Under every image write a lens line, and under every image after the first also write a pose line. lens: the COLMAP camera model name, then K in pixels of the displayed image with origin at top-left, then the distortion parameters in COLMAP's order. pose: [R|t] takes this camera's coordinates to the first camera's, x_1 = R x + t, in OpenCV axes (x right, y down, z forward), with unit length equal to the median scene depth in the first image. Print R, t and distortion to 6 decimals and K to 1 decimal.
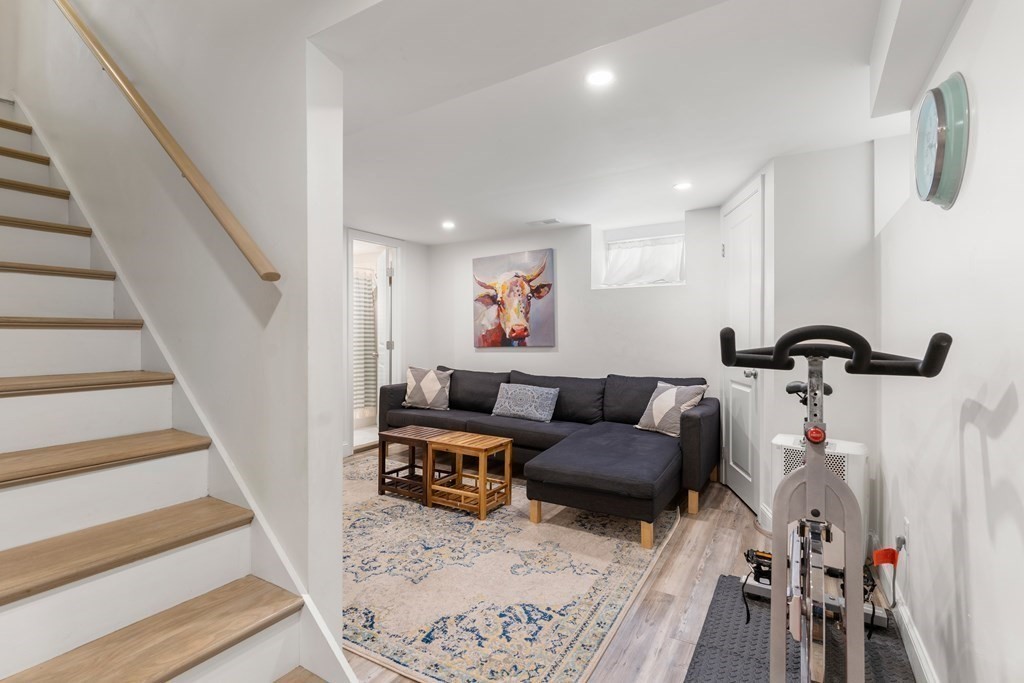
lens RADIAL K [[486.2, 0, 503.6], [0, 486.2, 336.8], [0, 0, 1]] dist [-0.000408, 0.000082]
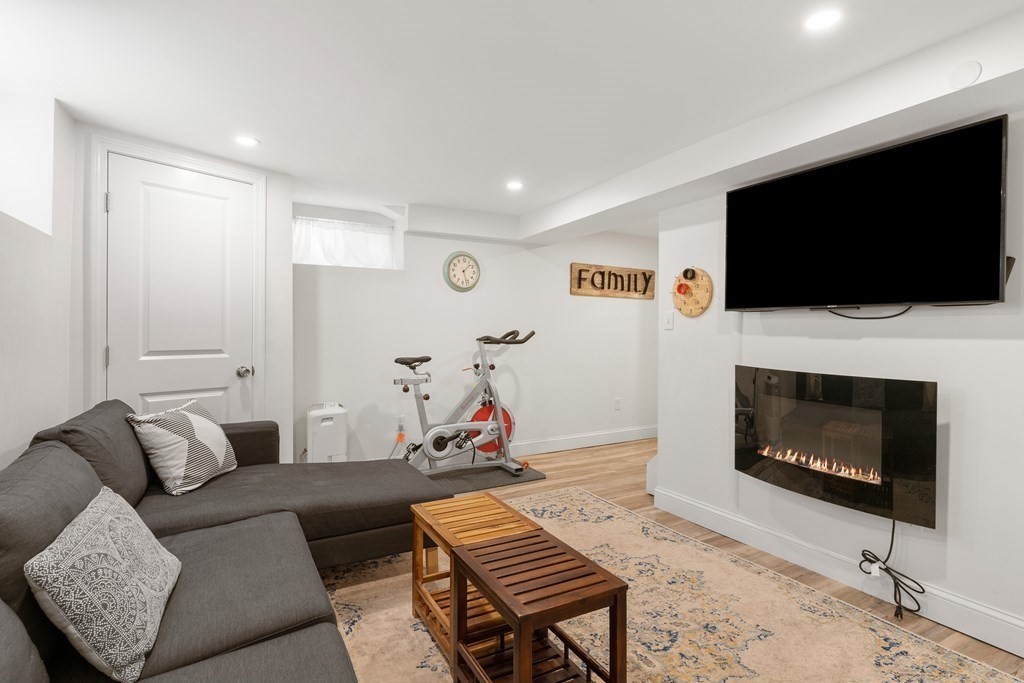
lens RADIAL K [[512.1, 0, 509.6], [0, 512.1, 325.1], [0, 0, 1]] dist [0.002492, 0.000018]
pose [[-0.866953, -0.003420, 0.498379, -0.601490], [-0.008772, 0.999926, -0.008398, -0.013438], [-0.498314, -0.011653, -0.866919, 2.224888]]
